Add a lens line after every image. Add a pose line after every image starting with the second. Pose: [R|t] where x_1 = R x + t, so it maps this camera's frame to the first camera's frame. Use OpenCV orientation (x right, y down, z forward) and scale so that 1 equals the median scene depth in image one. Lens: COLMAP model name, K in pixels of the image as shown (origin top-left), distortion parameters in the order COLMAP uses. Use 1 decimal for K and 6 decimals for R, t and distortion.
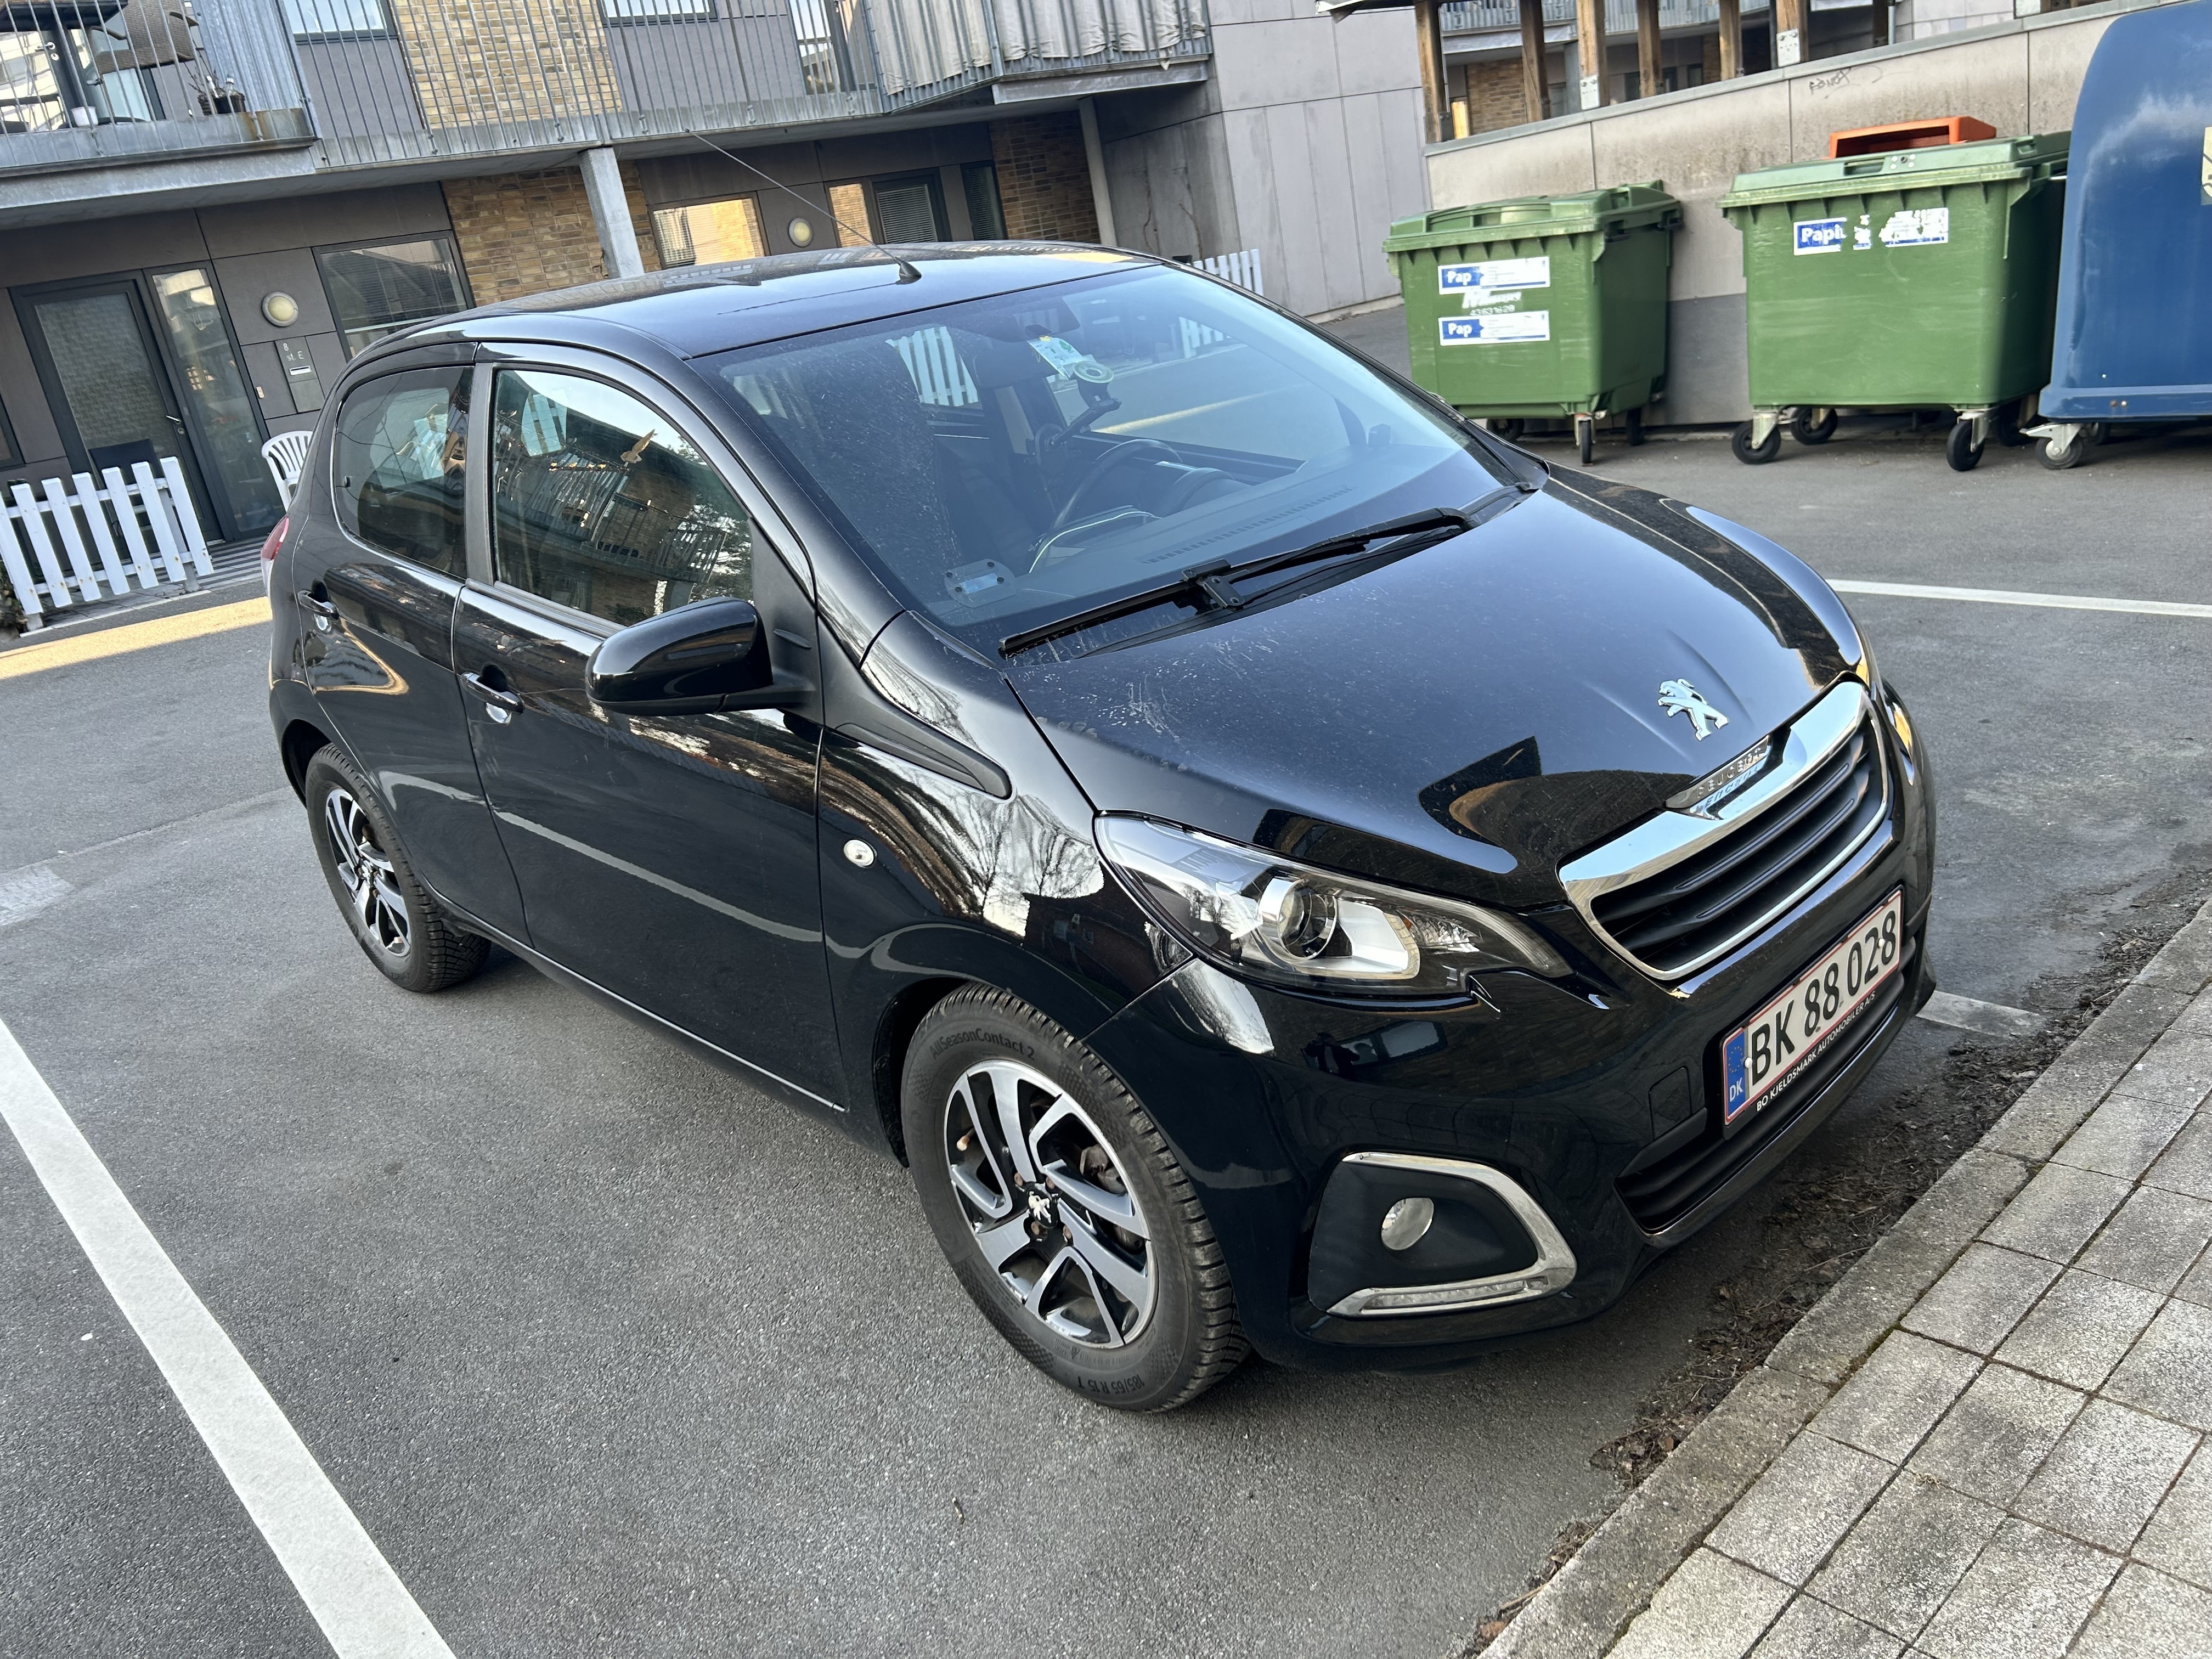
lens RADIAL K [[1667.7, 0, 1106.0], [0, 1667.7, 829.5], [0, 0, 1]] dist [0.009818, 0.000268]
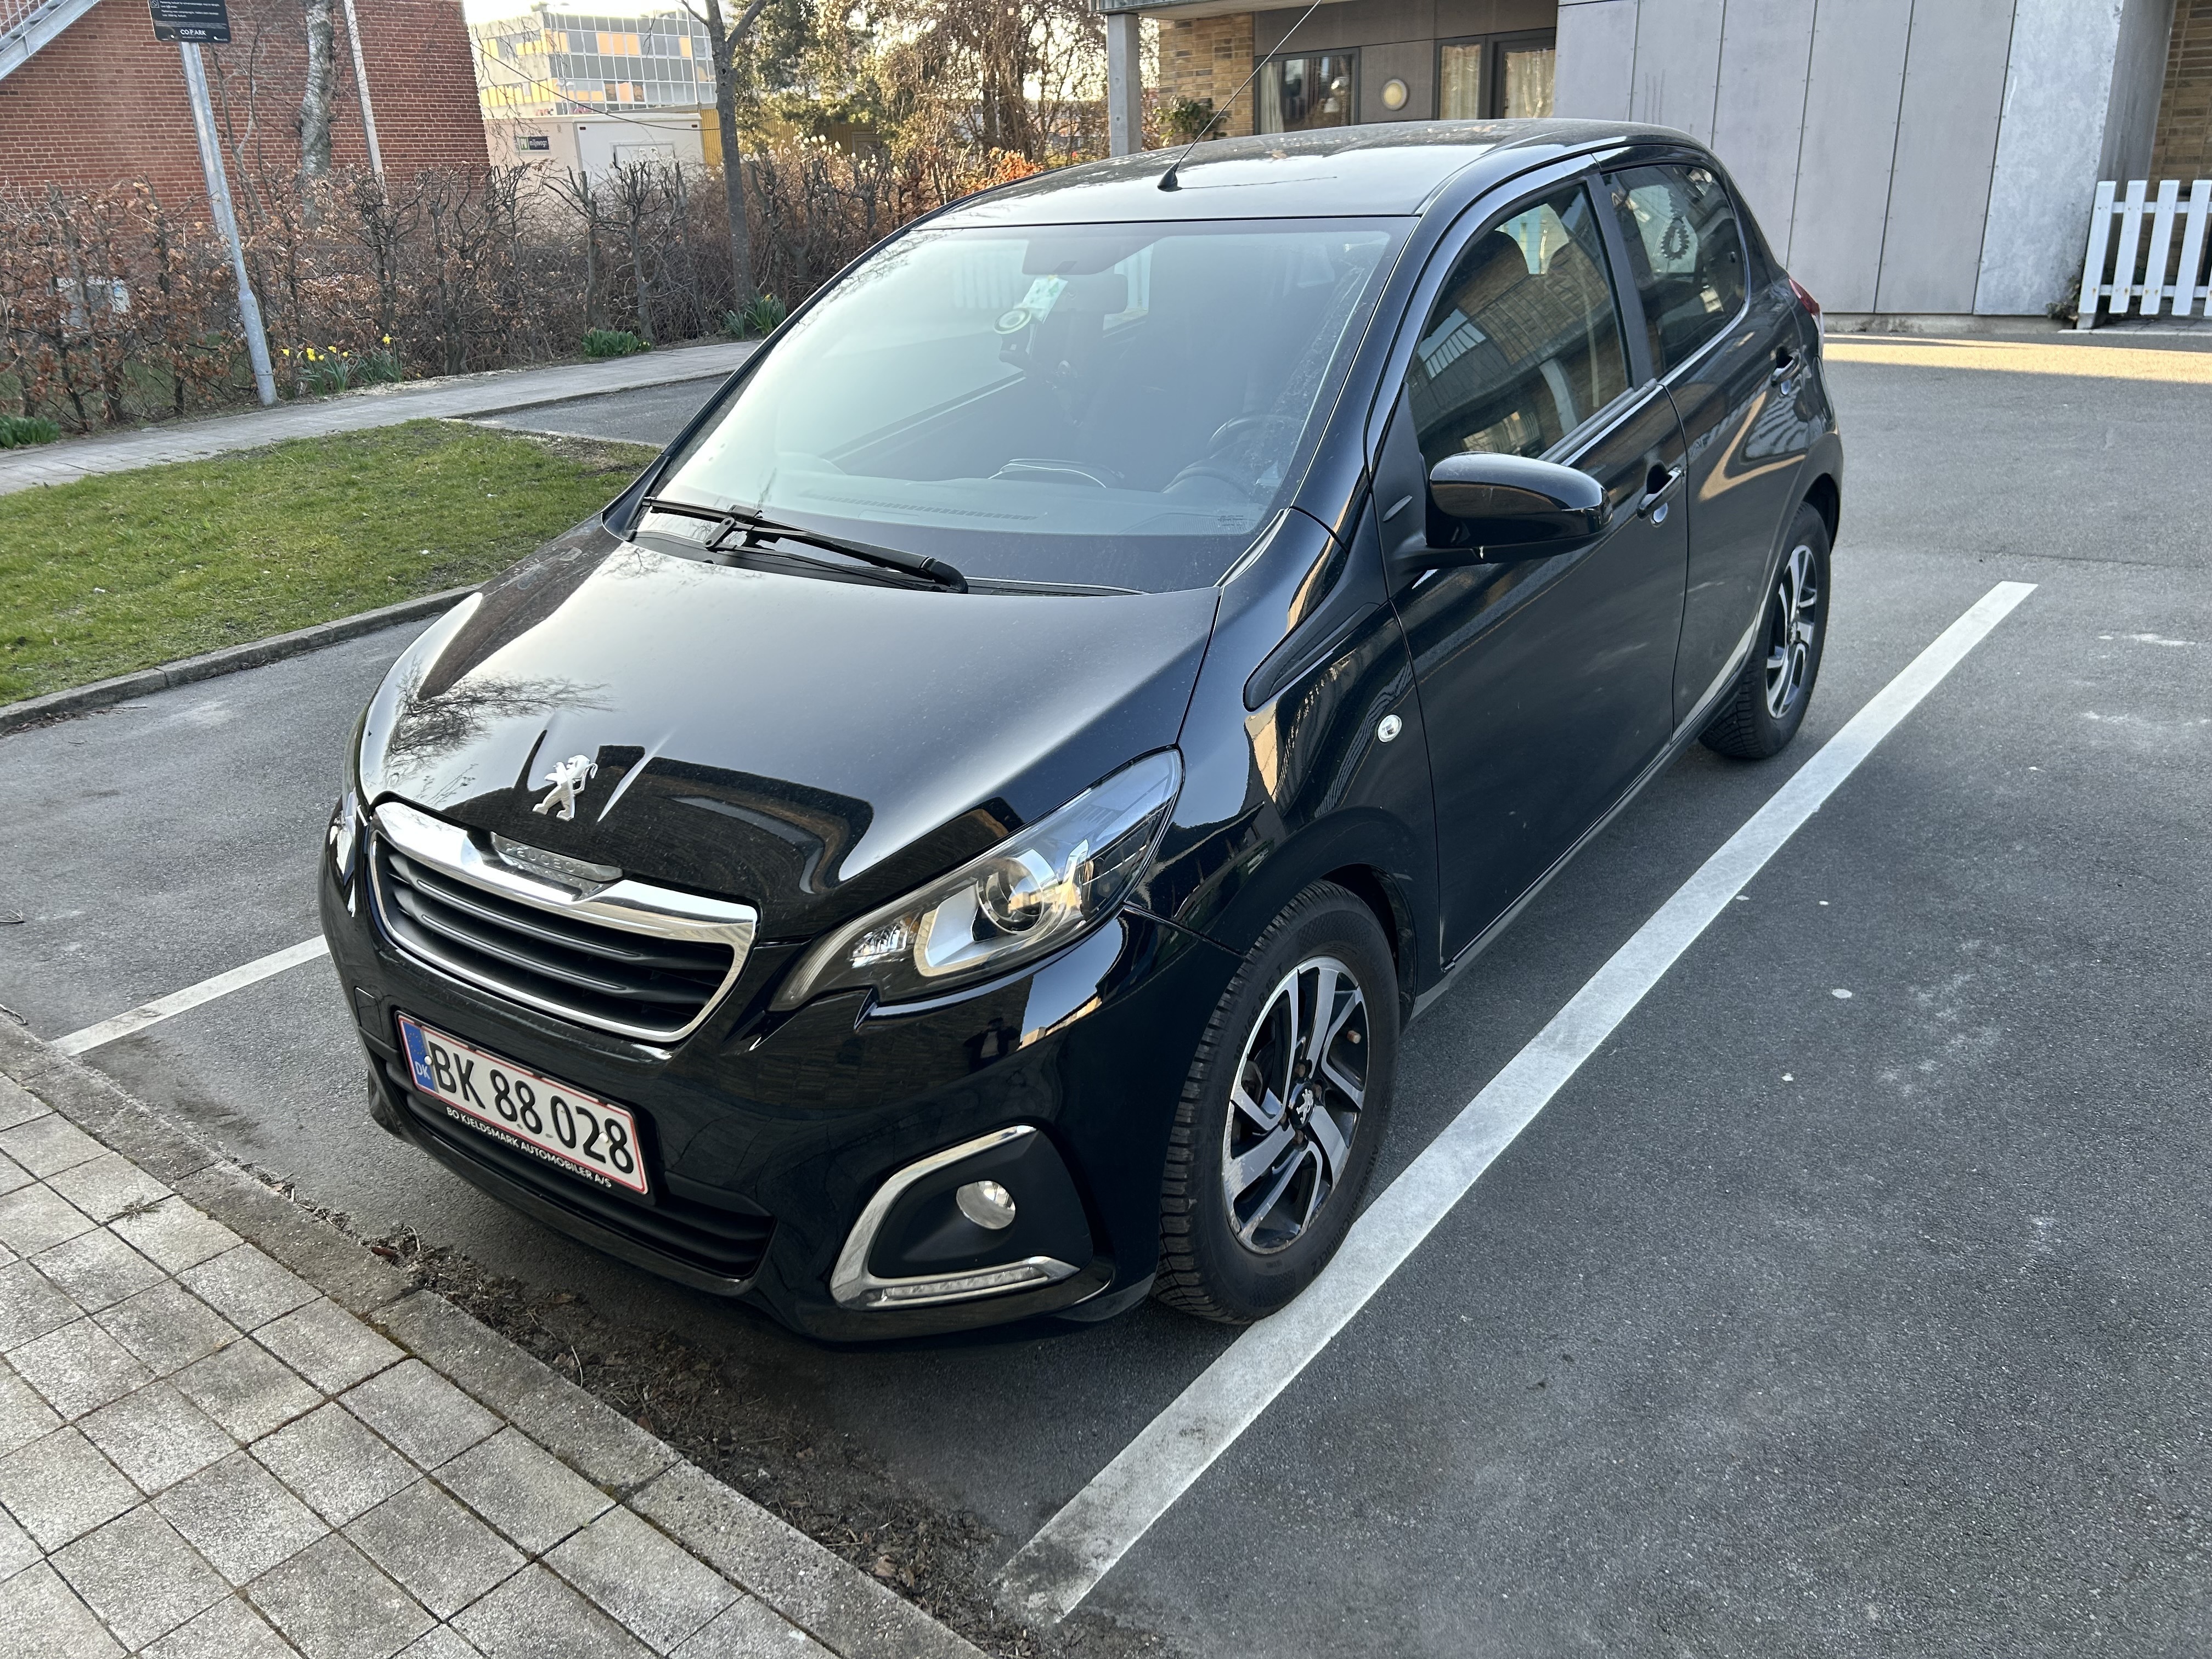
lens RADIAL K [[1667.7, 0, 1106.0], [0, 1667.7, 829.5], [0, 0, 1]] dist [0.009818, 0.000268]
pose [[0.175618, 0.489870, -0.853924, 1.184294], [-0.299090, 0.852954, 0.427802, -0.534999], [0.937925, 0.180270, 0.296310, 0.939876]]
